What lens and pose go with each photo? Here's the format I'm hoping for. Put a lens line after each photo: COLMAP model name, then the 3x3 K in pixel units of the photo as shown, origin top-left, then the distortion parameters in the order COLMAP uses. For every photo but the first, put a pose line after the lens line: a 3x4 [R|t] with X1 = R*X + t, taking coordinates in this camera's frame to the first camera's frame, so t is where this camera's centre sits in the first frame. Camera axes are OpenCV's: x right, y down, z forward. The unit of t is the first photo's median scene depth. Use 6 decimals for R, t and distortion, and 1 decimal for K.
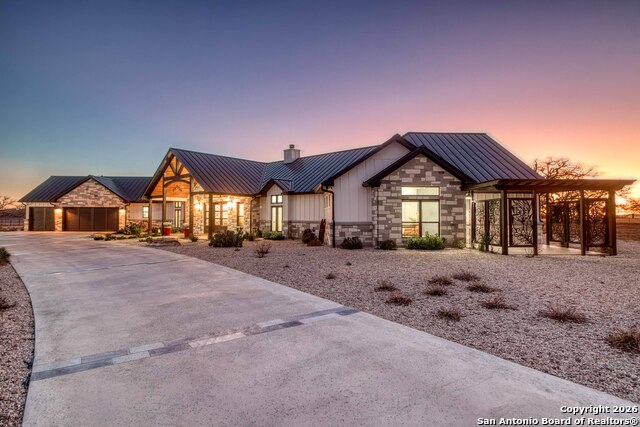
lens RADIAL K [[353.7, 0, 320.0], [0, 353.7, 213.5], [0, 0, 1]] dist [0.015377, -0.000179]
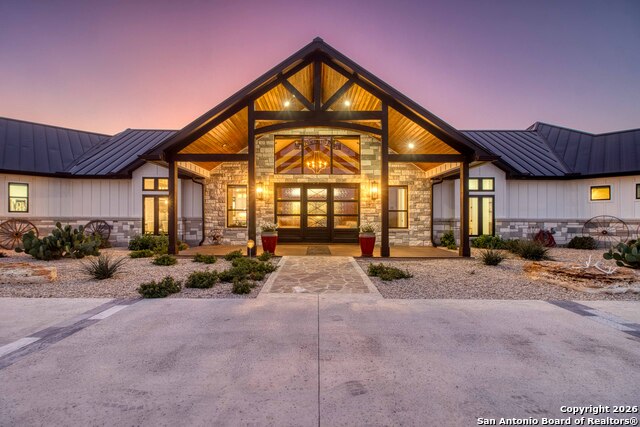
lens RADIAL K [[292.3, 0, 320.0], [0, 292.3, 213.5], [0, 0, 1]] dist [-0.000114, 0.000096]
pose [[0.740576, 0.007935, 0.671925, -0.685891], [-0.012433, 0.999921, 0.001894, 0.014068], [-0.671857, -0.009756, 0.740616, 0.804929]]
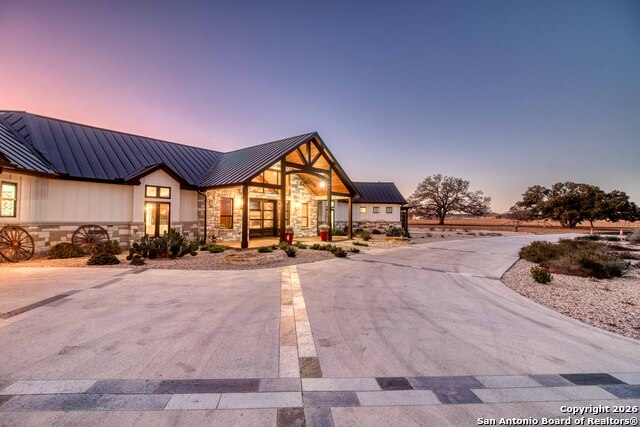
lens RADIAL K [[304.7, 0, 320.0], [0, 304.7, 213.5], [0, 0, 1]] dist [0.020991, 0.000275]
pose [[-0.073445, 0.015917, 0.997172, -1.200194], [-0.020764, 0.999631, -0.017486, 0.013020], [-0.997083, -0.021990, -0.073087, 1.116037]]
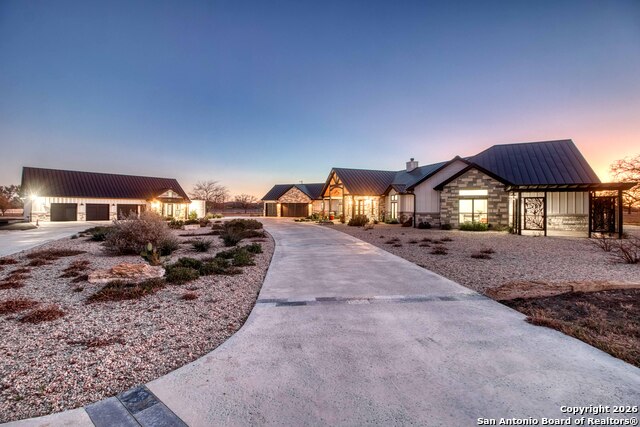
lens RADIAL K [[304.7, 0, 320.0], [0, 304.7, 213.5], [0, 0, 1]] dist [0.020991, 0.000275]
pose [[0.878914, 0.012267, -0.476822, 0.225222], [-0.001142, 0.999721, 0.023614, -0.002707], [0.476978, -0.020210, 0.878683, -0.312721]]
